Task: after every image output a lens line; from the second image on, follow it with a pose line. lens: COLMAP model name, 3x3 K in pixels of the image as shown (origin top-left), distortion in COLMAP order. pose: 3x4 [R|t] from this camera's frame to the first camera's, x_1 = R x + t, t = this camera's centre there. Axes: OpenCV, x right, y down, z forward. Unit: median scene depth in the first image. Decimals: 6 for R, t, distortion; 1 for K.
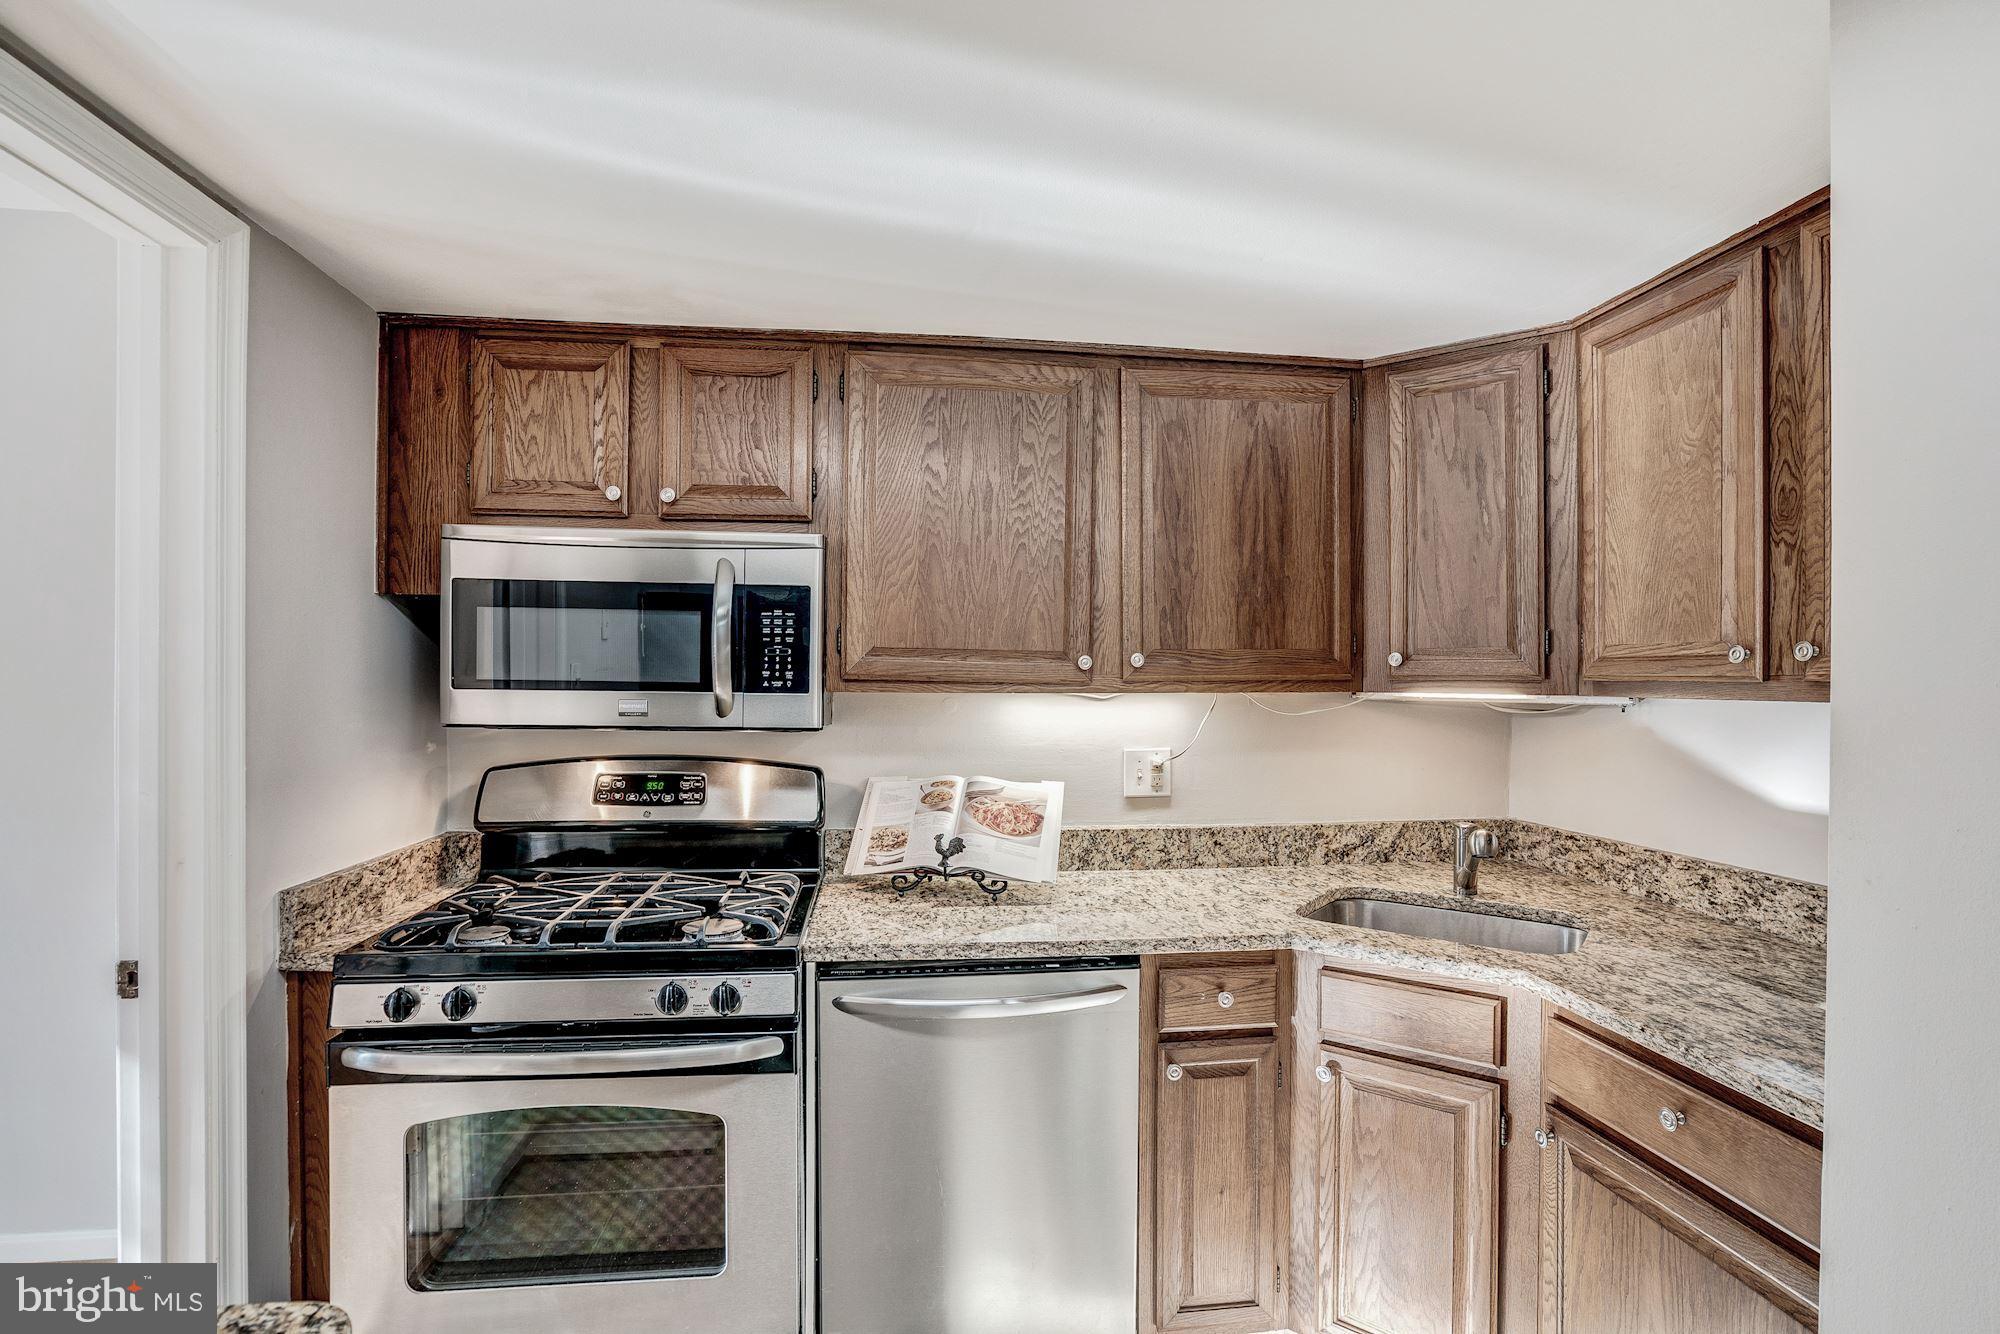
lens RADIAL K [[951.0, 0, 1009.6], [0, 951.0, 673.7], [0, 0, 1]] dist [-0.056832, 0.023199]
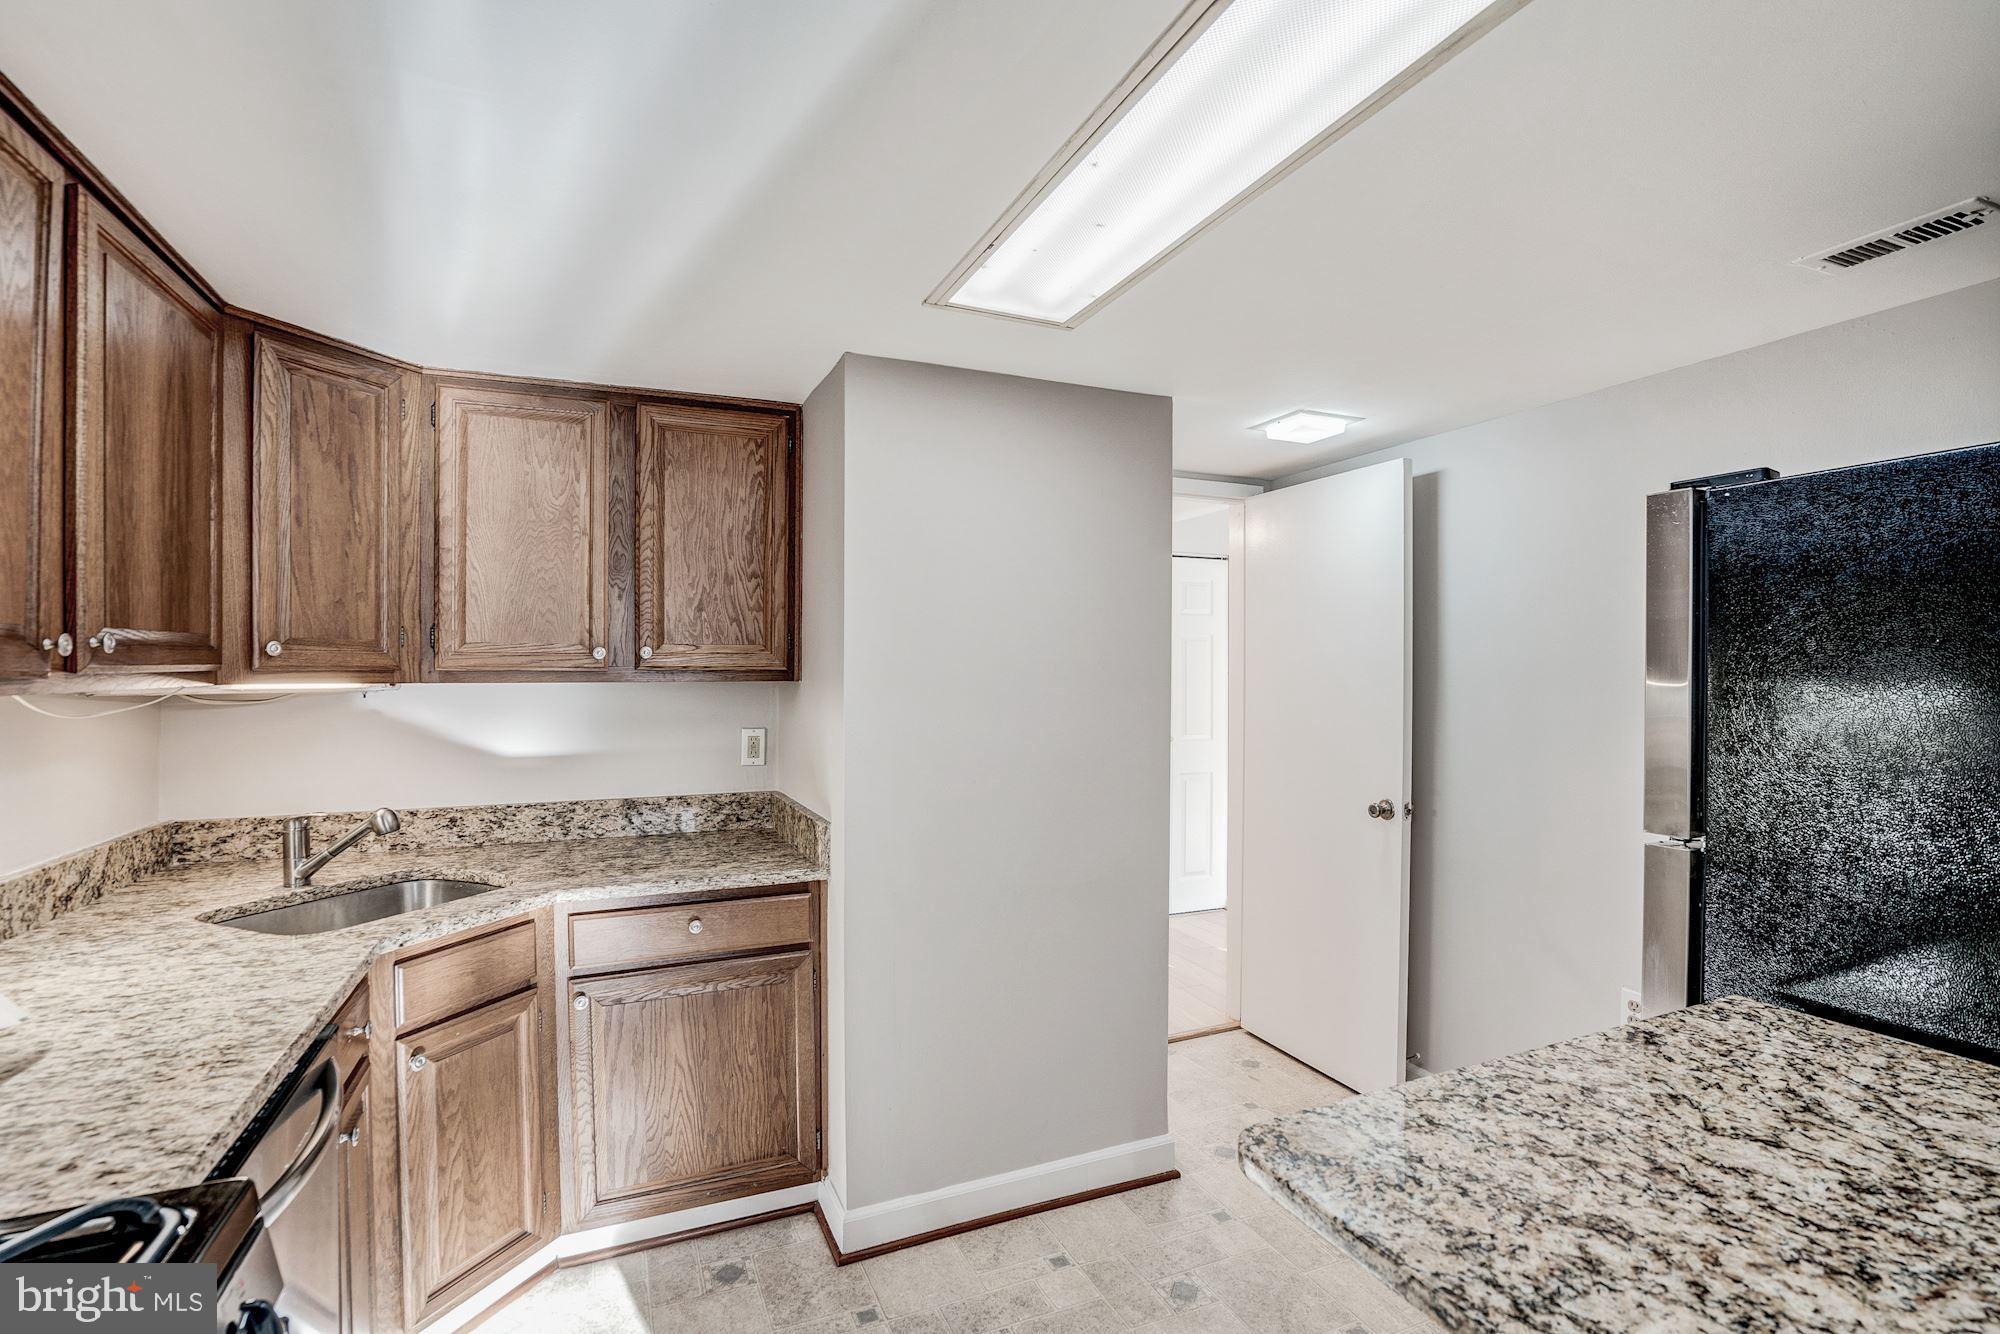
lens RADIAL K [[951.0, 0, 1009.6], [0, 951.0, 673.7], [0, 0, 1]] dist [-0.056832, 0.023199]
pose [[-0.306923, -0.006310, 0.951714, -0.746529], [-0.006026, 0.999971, 0.004686, 0.001519], [-0.951715, -0.004296, -0.306952, 0.643901]]
